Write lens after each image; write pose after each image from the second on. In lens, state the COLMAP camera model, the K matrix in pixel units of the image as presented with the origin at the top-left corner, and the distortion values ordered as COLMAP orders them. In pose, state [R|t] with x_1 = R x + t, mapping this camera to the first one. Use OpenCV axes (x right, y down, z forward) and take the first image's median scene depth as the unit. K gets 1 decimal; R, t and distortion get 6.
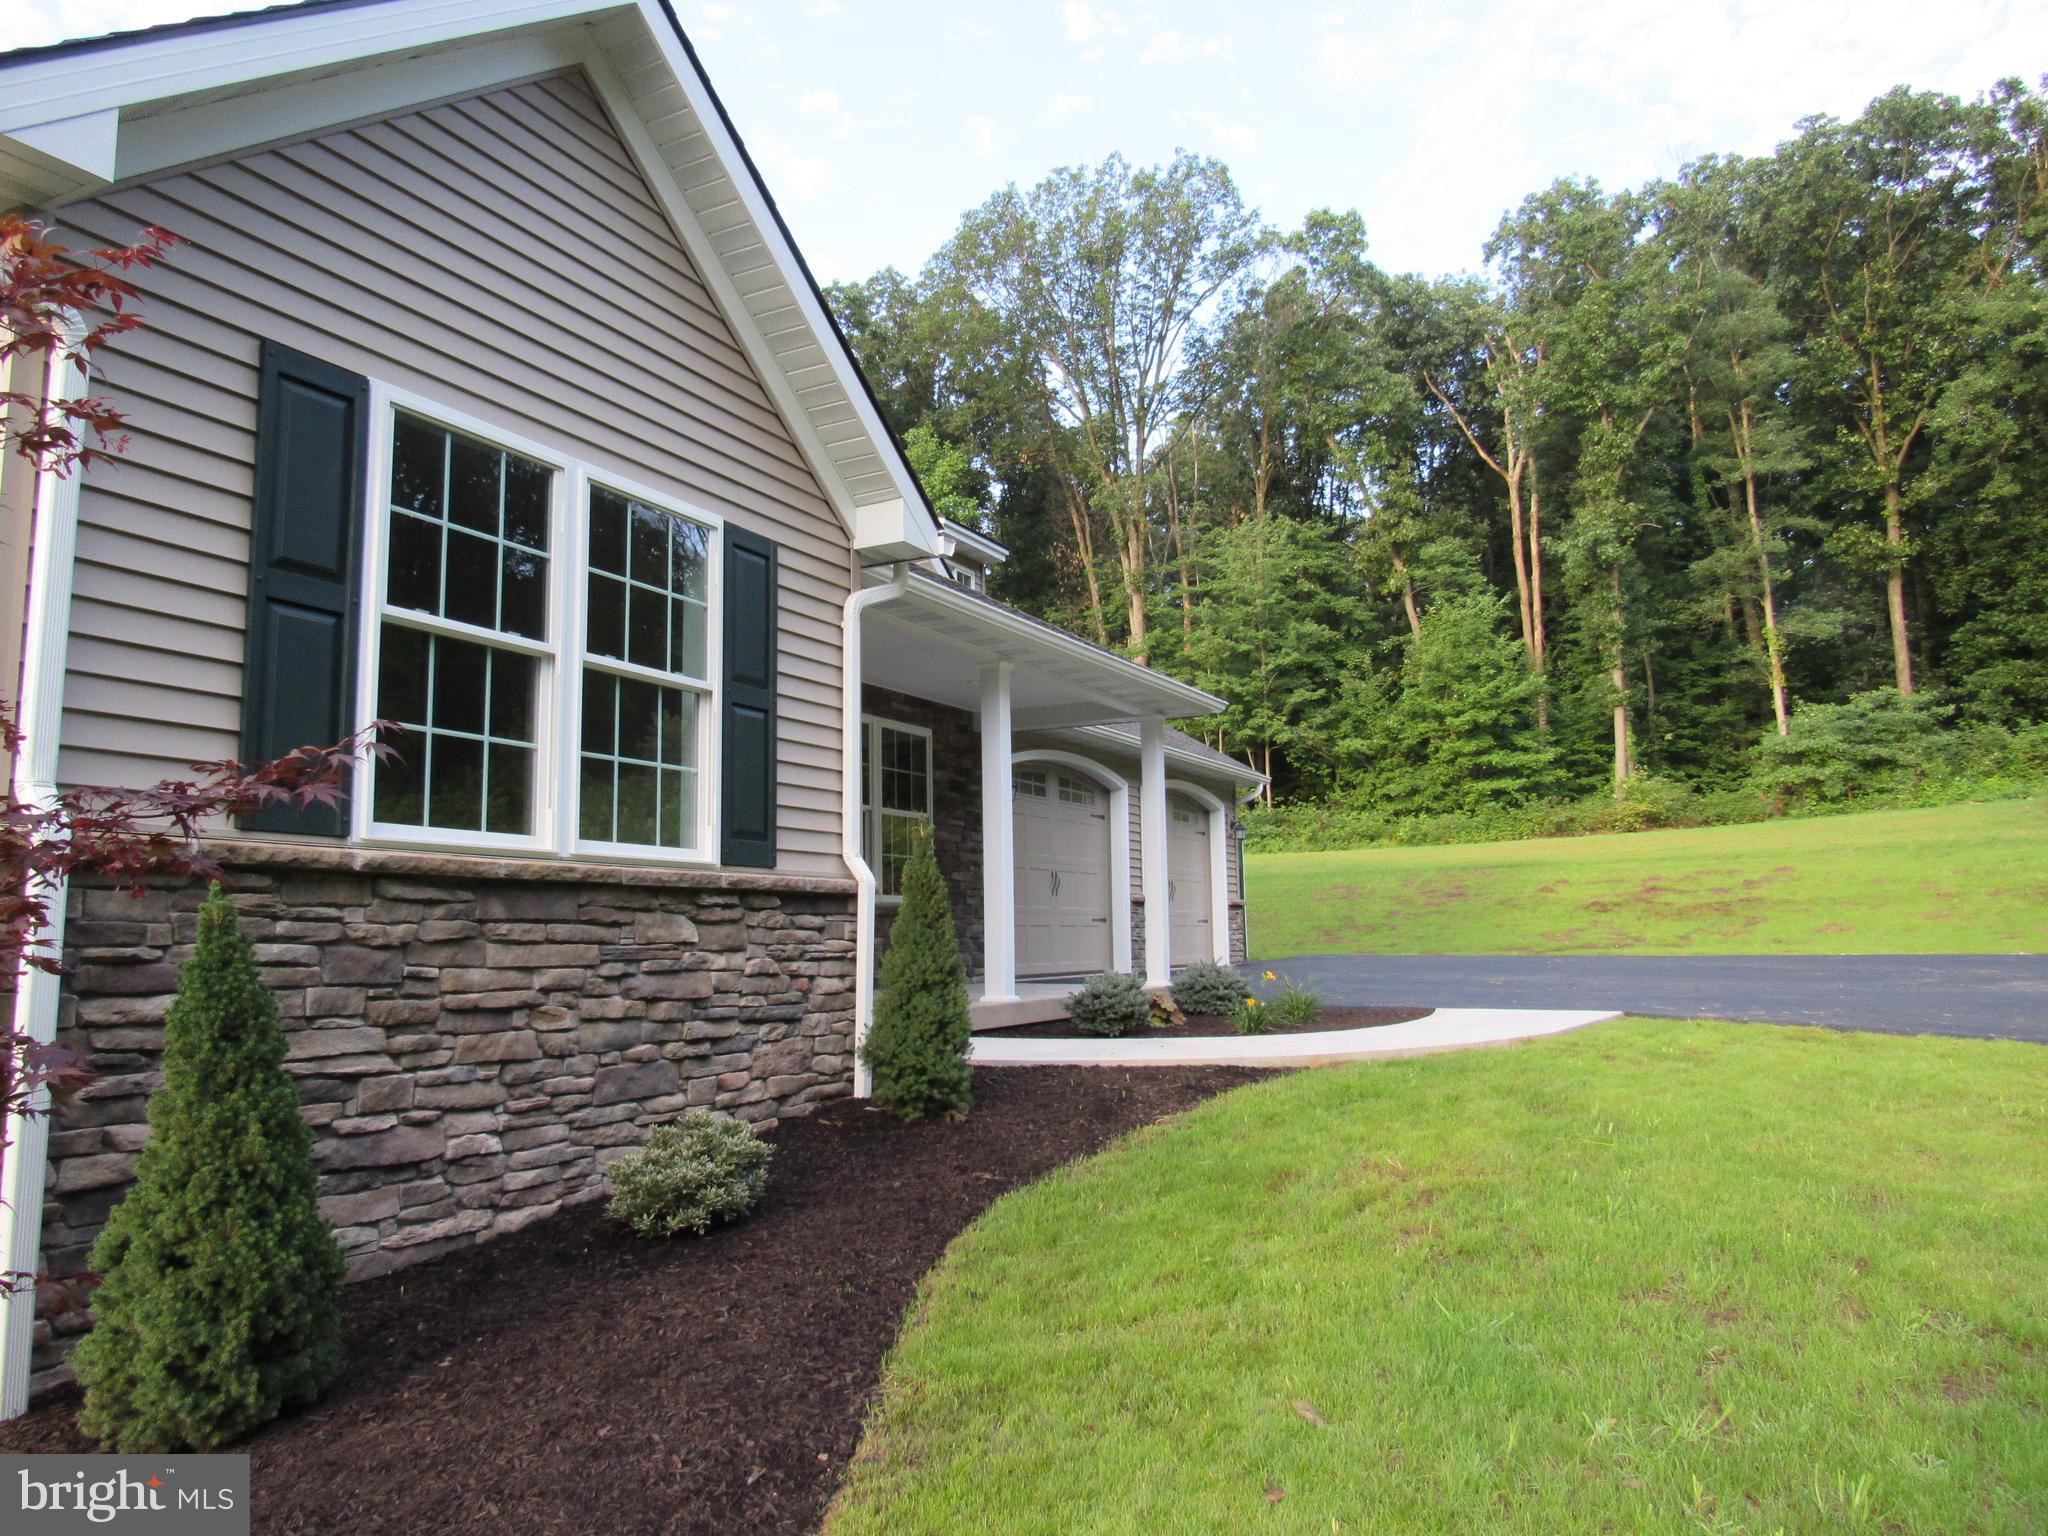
lens RADIAL K [[1464.9, 0, 1040.0], [0, 1464.9, 772.8], [0, 0, 1]] dist [-0.020820, -0.000733]
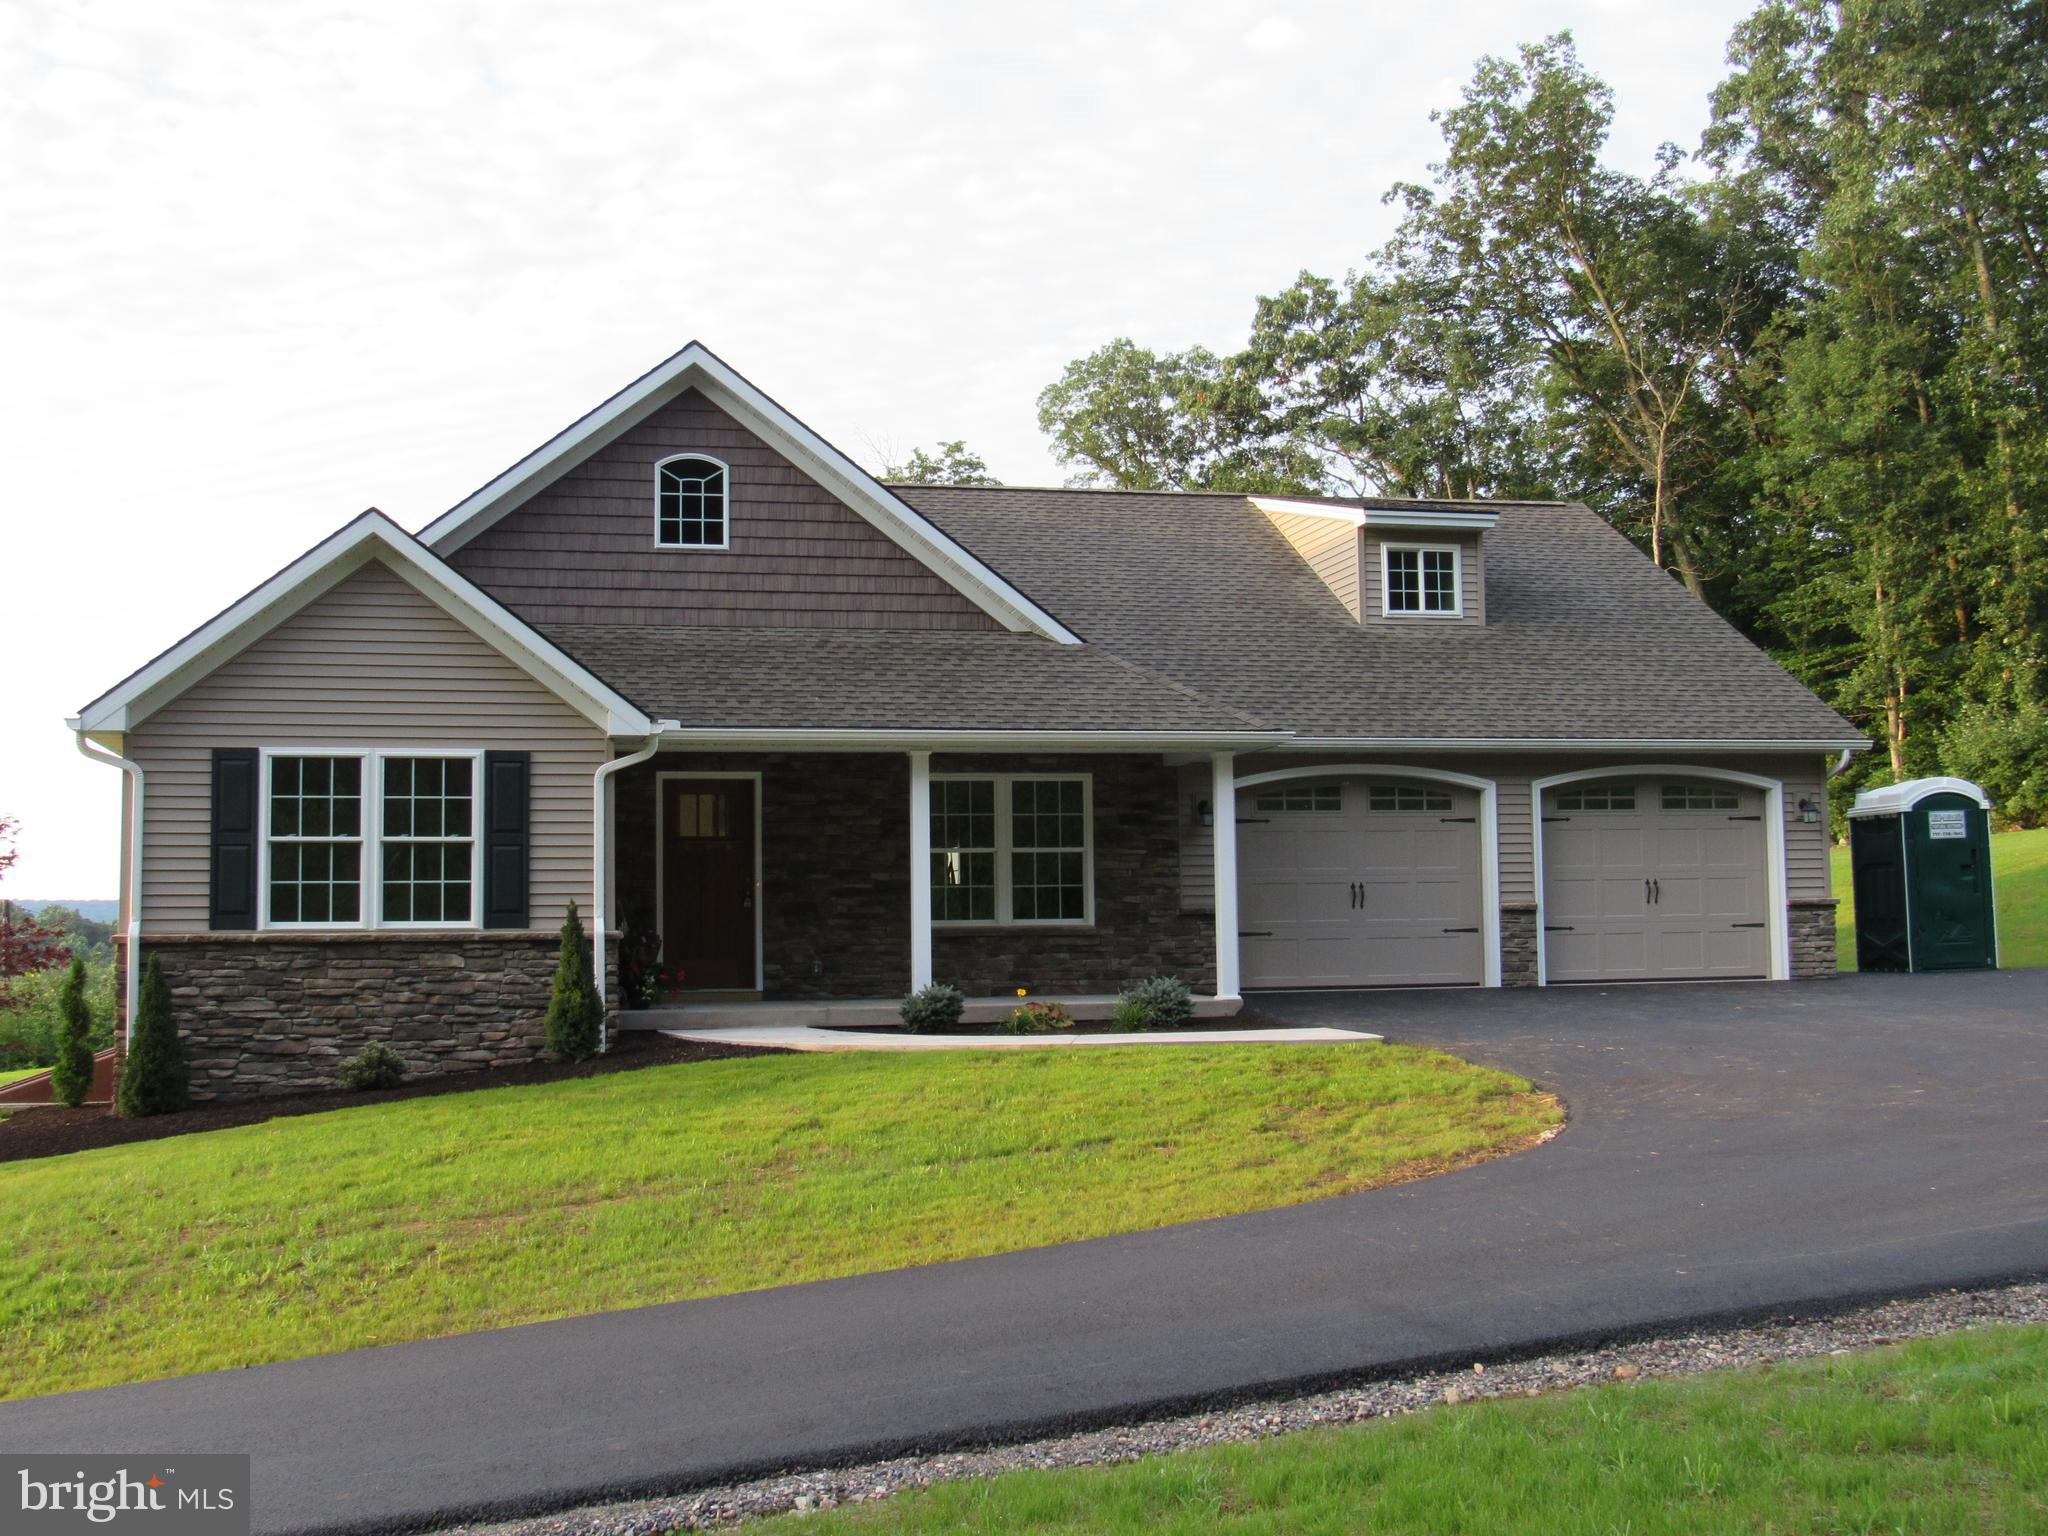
lens RADIAL K [[2378.5, 0, 1014.5], [0, 2378.5, 776.3], [0, 0, 1]] dist [-0.029835, 0.000000]
pose [[0.628607, -0.050061, -0.776110, 3.097580], [0.093827, 0.995519, 0.011782, -0.126912], [0.772042, -0.080226, 0.630487, -0.519053]]
